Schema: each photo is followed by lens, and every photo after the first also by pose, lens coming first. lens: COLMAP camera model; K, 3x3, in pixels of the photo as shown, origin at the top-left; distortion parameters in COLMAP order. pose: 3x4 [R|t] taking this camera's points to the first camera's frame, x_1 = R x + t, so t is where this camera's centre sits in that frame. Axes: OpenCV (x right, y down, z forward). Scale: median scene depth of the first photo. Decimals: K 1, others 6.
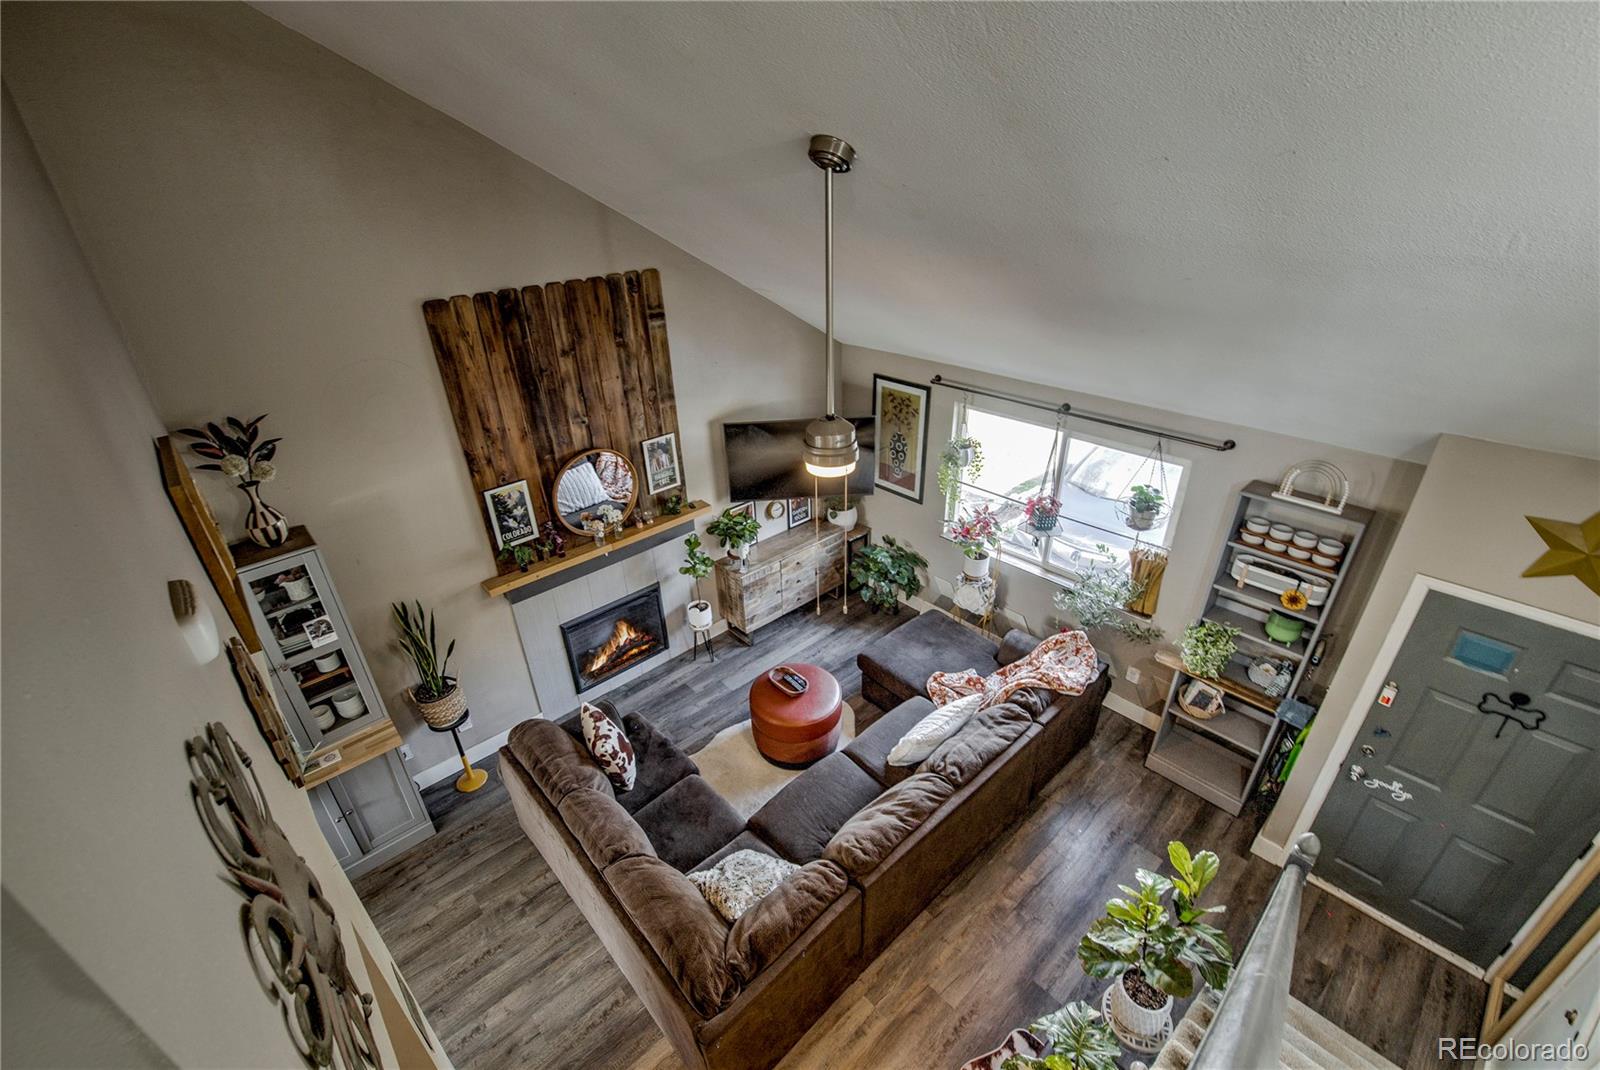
lens RADIAL K [[652.9, 0, 808.8], [0, 652.9, 526.9], [0, 0, 1]] dist [-0.017100, -0.001578]
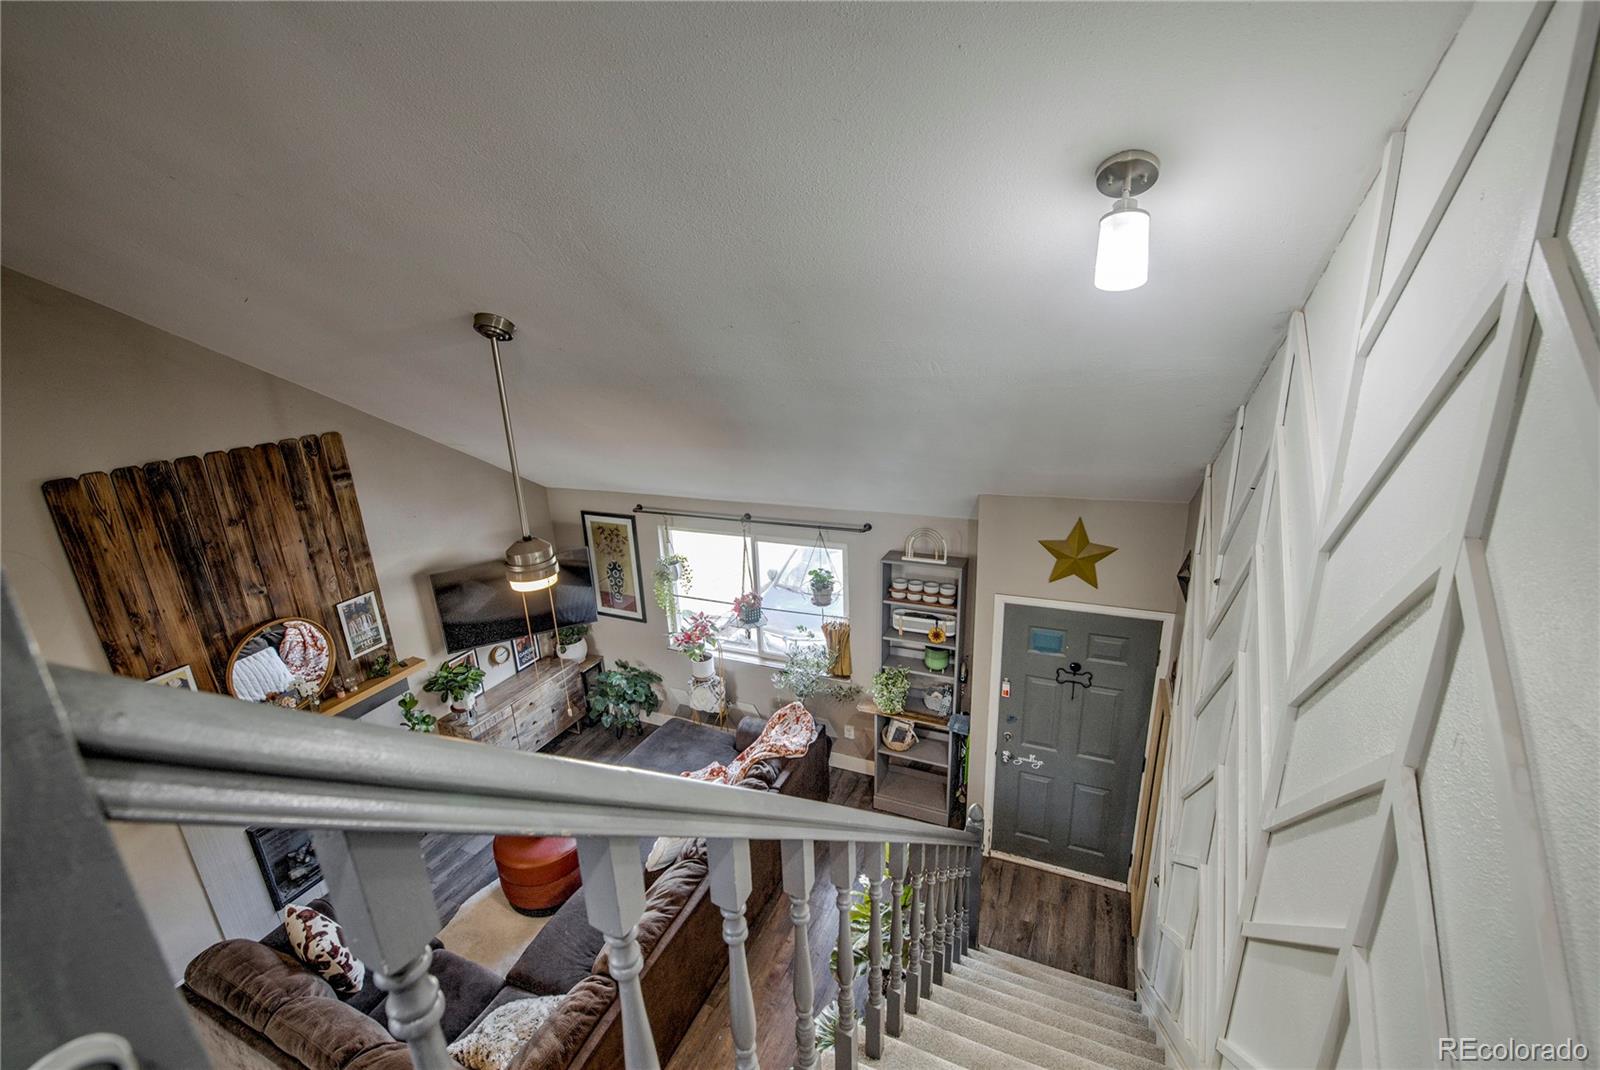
lens RADIAL K [[652.9, 0, 799.8], [0, 652.9, 542.2], [0, 0, 1]] dist [-0.017100, -0.001578]
pose [[0.918595, -0.131073, 0.372831, 0.030541], [0.200690, 0.967417, -0.154361, 0.072303], [-0.340451, 0.216619, 0.914970, -0.134477]]
